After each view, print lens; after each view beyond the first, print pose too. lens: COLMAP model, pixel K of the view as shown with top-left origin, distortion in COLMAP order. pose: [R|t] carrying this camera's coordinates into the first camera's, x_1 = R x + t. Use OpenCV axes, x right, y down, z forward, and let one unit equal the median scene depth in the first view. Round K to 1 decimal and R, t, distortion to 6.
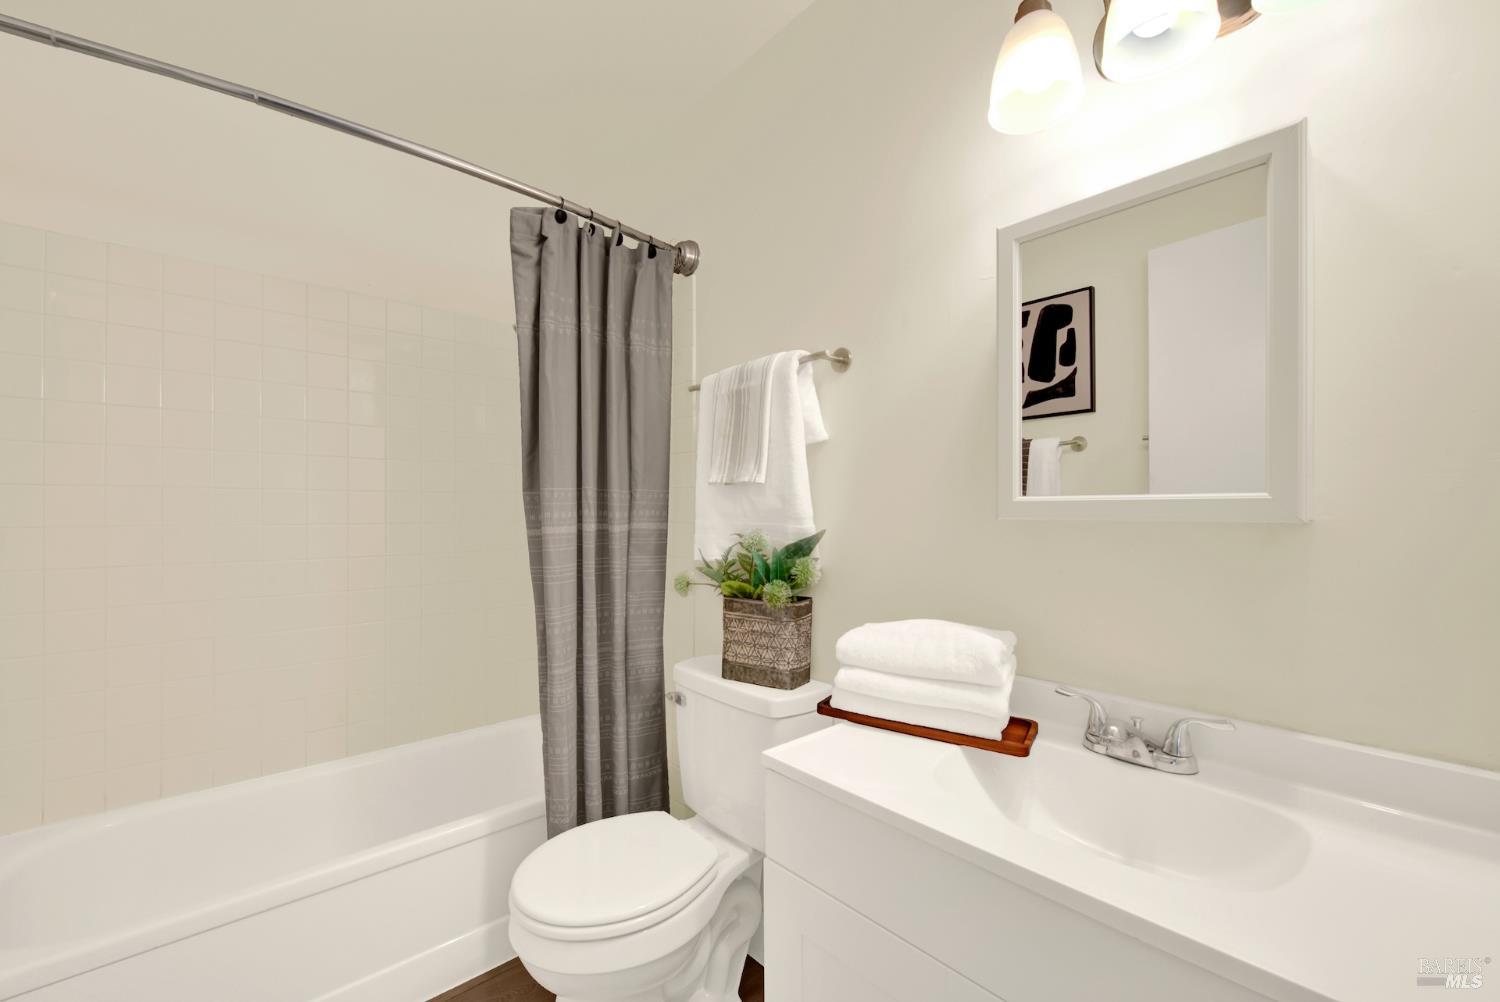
lens RADIAL K [[608.3, 0, 755.8], [0, 608.3, 509.7], [0, 0, 1]] dist [-0.000530, -0.000752]
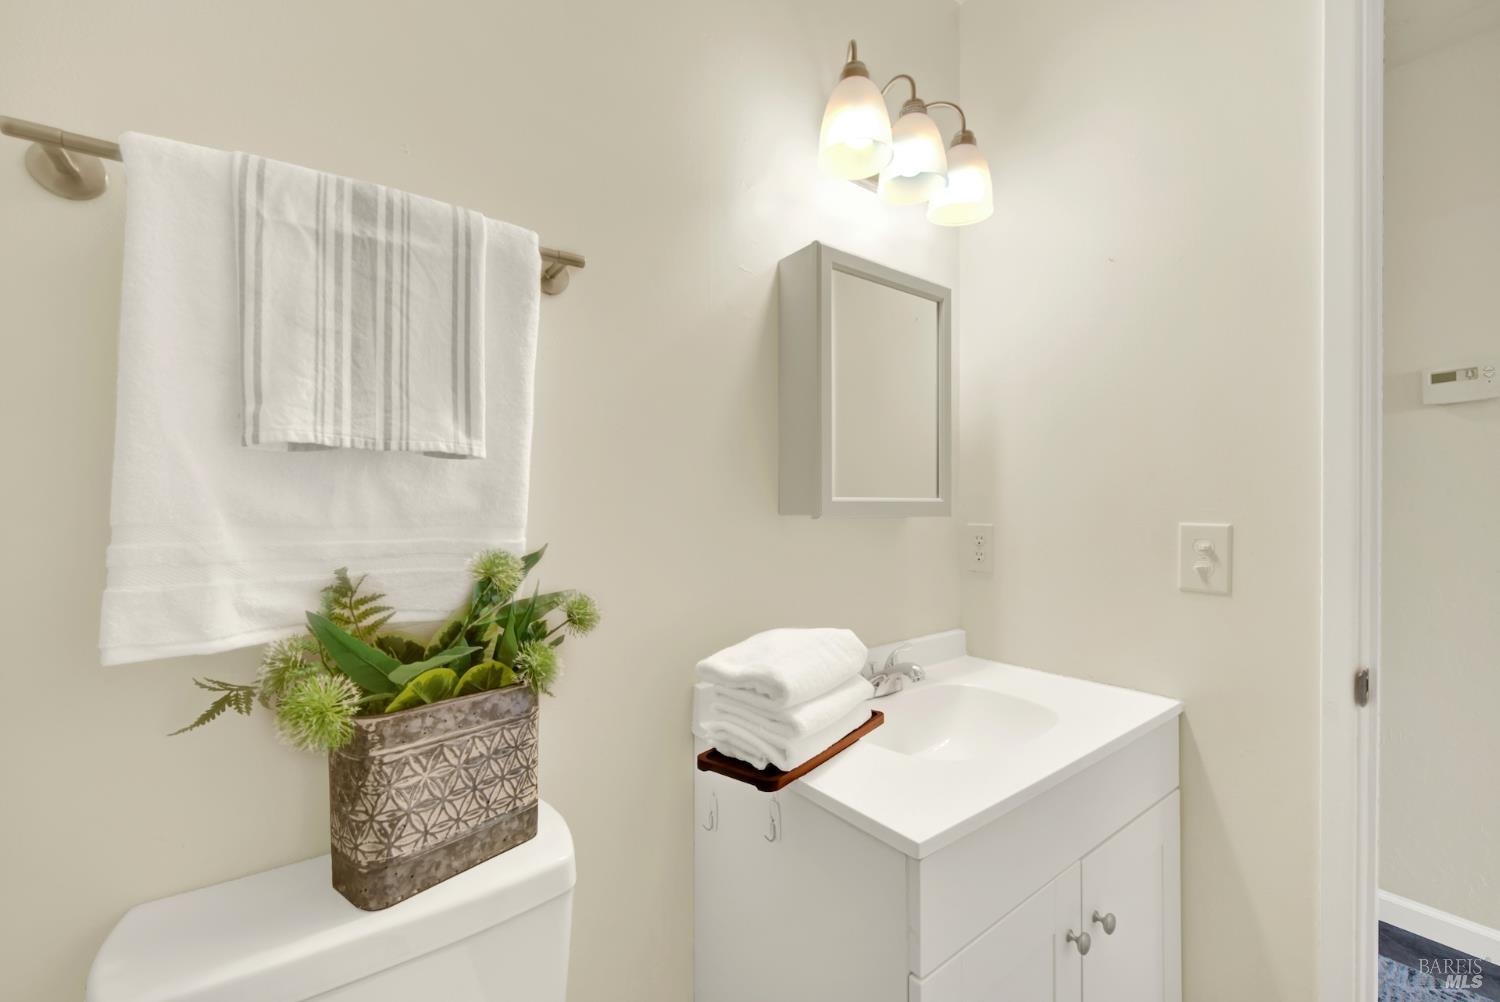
lens RADIAL K [[608.3, 0, 755.8], [0, 608.3, 509.7], [0, 0, 1]] dist [-0.000530, -0.000752]
pose [[0.067930, -0.002521, 0.997687, -0.464358], [0.002272, 0.999995, 0.002372, -0.002290], [-0.997687, 0.002106, 0.067936, 0.720972]]
